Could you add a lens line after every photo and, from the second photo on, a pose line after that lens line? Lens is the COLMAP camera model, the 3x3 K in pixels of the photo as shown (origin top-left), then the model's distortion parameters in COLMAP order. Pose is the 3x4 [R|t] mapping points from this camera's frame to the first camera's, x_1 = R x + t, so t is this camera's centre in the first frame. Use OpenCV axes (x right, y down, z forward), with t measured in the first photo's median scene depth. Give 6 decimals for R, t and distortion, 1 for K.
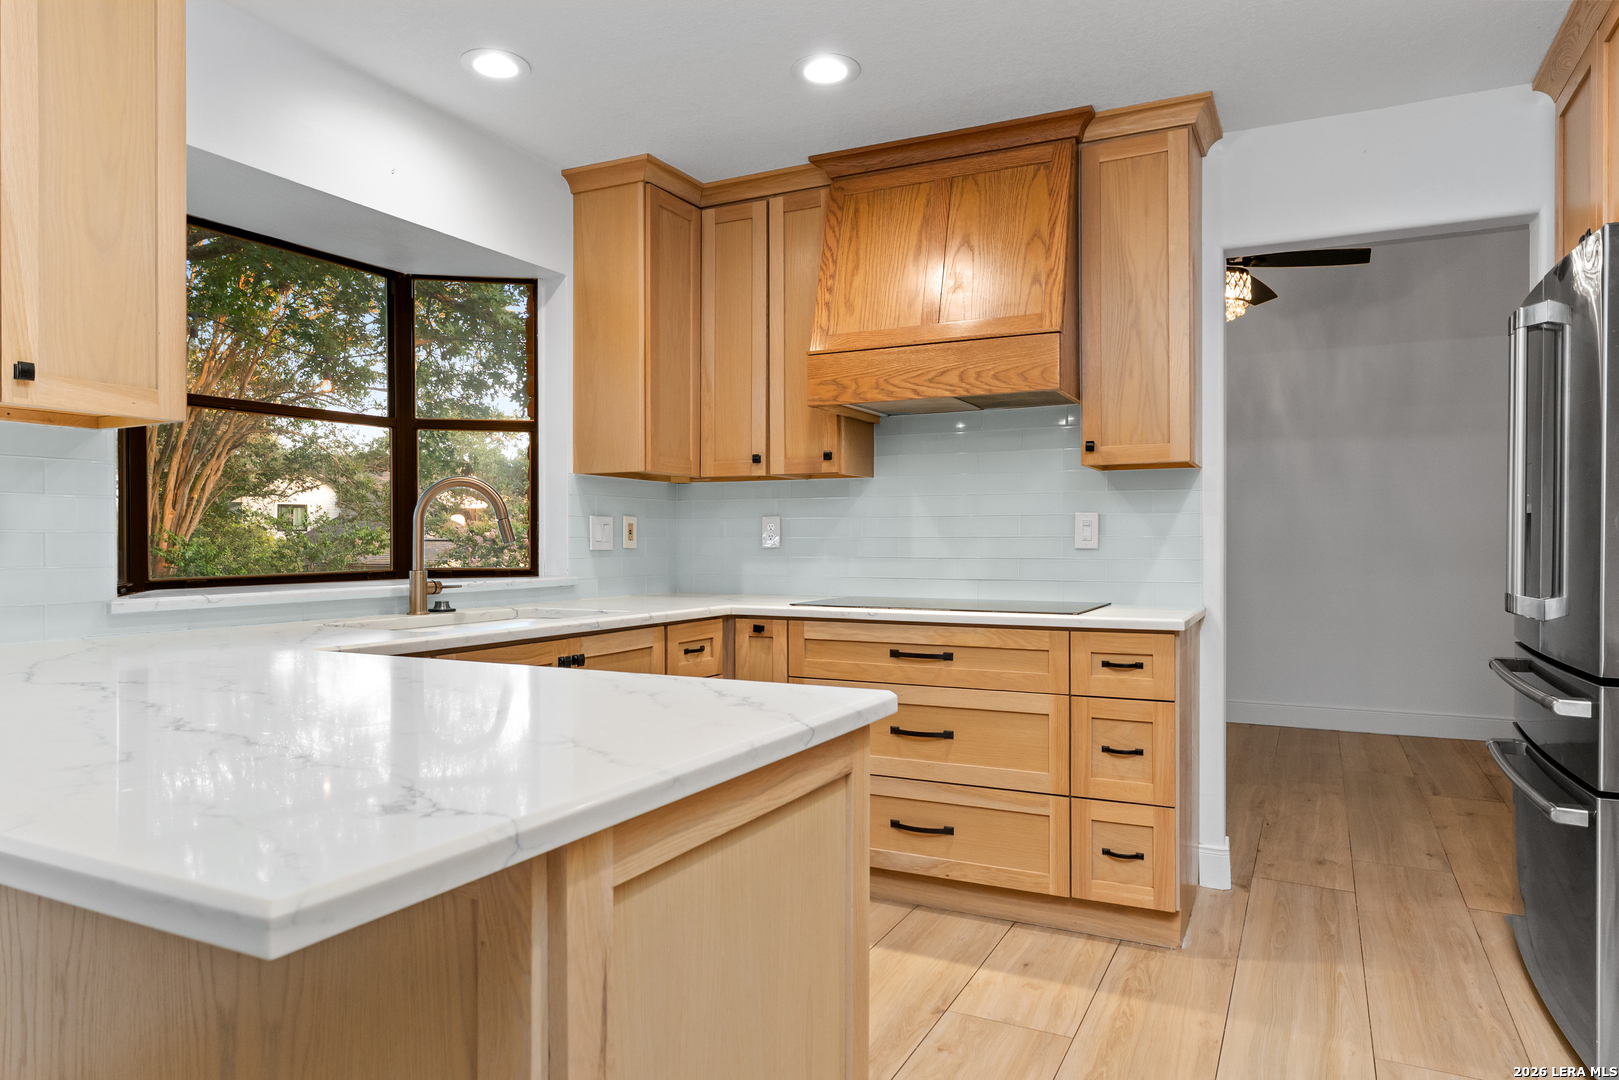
lens RADIAL K [[1004.3, 0, 803.6], [0, 1004.3, 541.4], [0, 0, 1]] dist [0.004161, -0.002641]
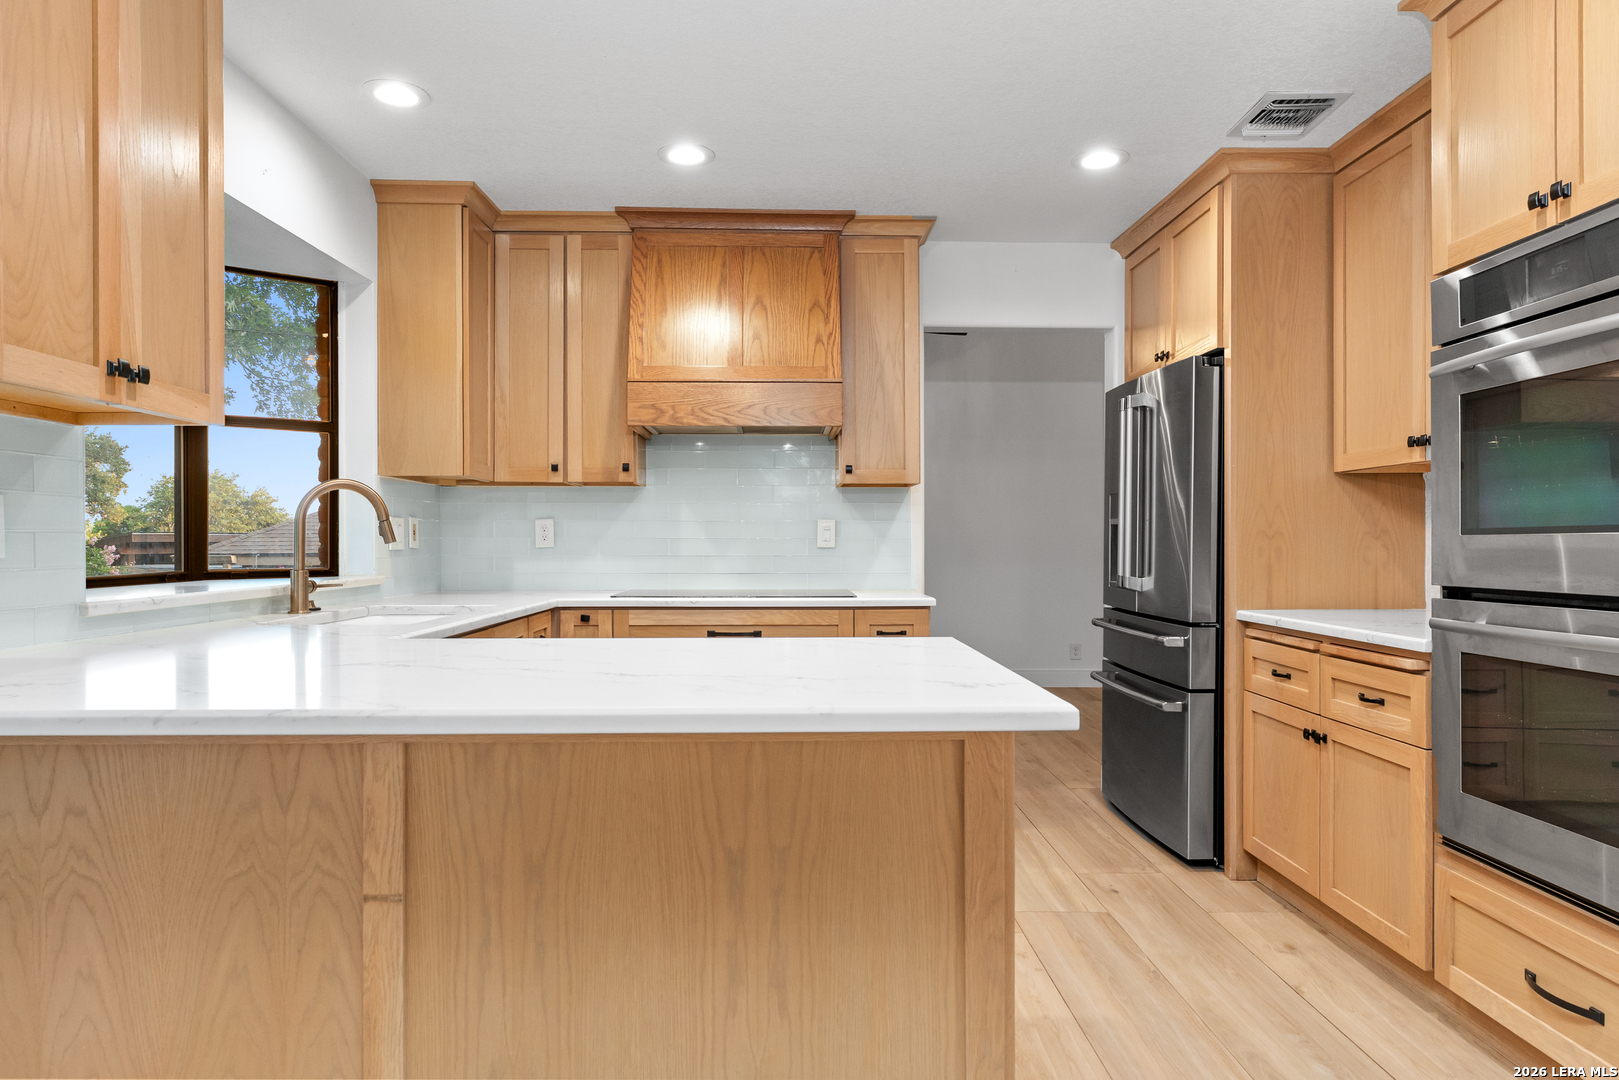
lens RADIAL K [[1004.3, 0, 799.3], [0, 1004.3, 543.1], [0, 0, 1]] dist [0.004161, -0.002641]
pose [[0.884251, 0.000118, 0.467011, -0.368253], [-0.000534, 1.000000, 0.000758, 0.000492], [-0.467011, -0.000919, 0.884251, -0.122019]]
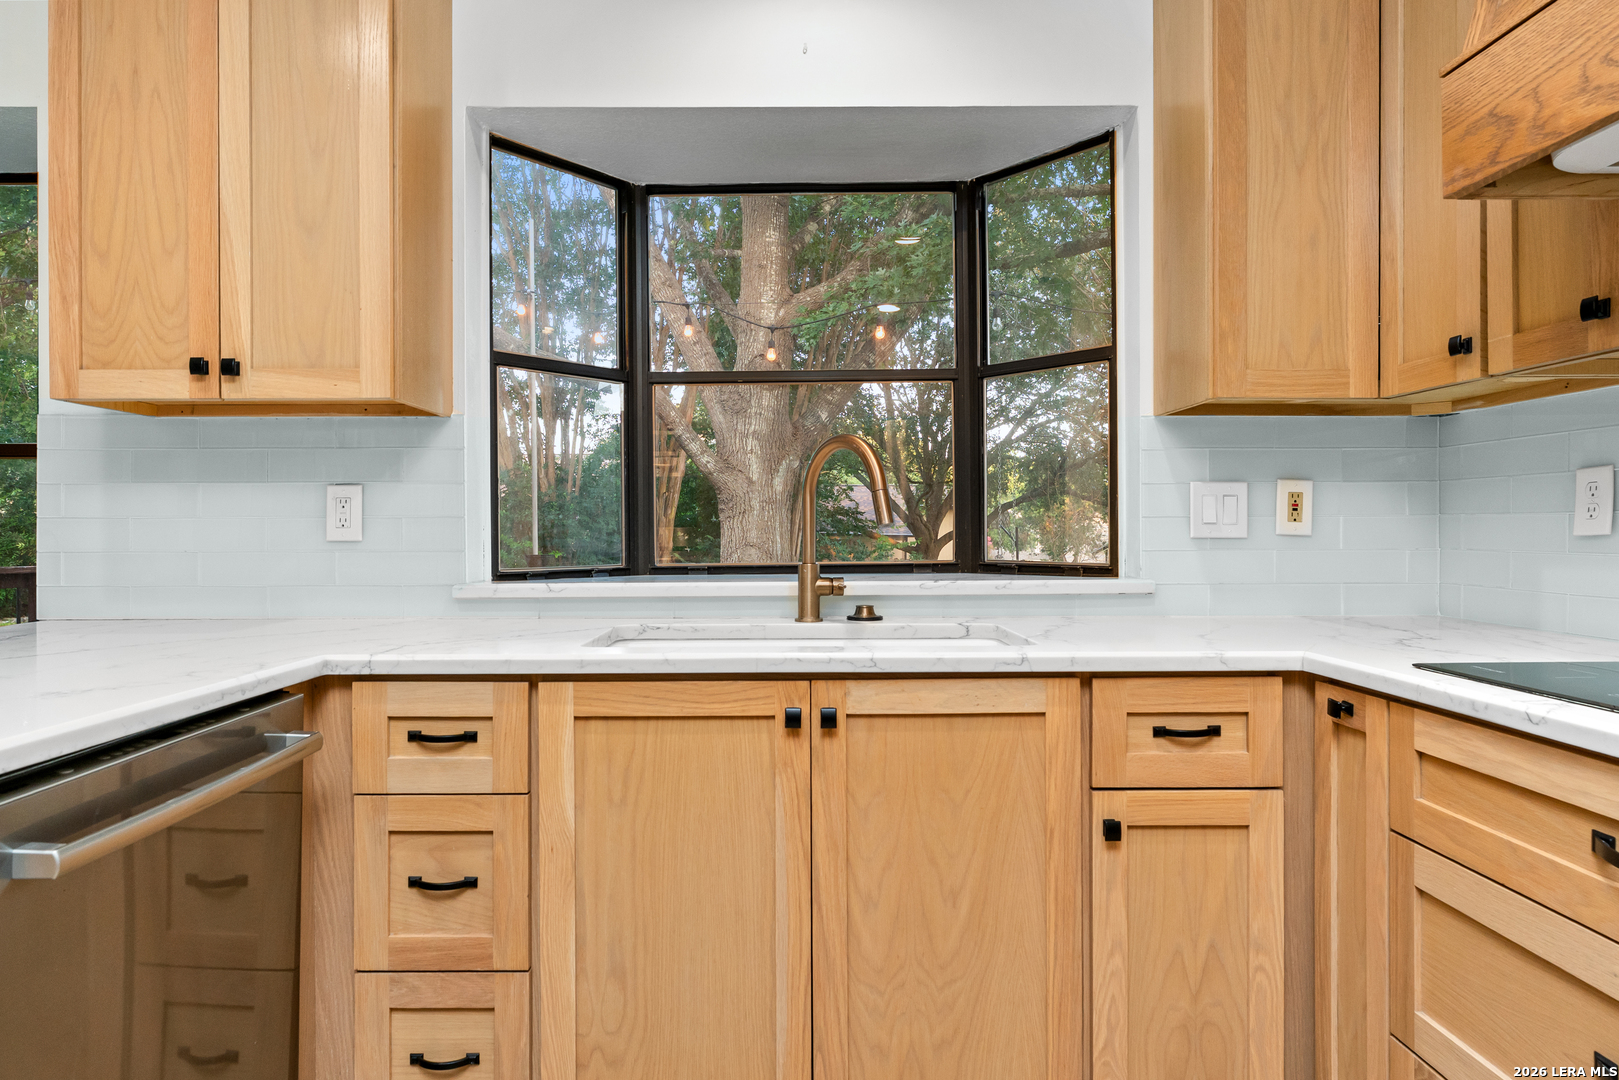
lens RADIAL K [[1004.3, 0, 813.3], [0, 1004.3, 532.3], [0, 0, 1]] dist [0.004161, -0.002641]
pose [[0.470922, 0.002121, -0.882172, 0.255172], [0.003324, 0.999986, 0.004179, 0.002268], [0.882169, -0.004900, 0.470908, 0.576462]]
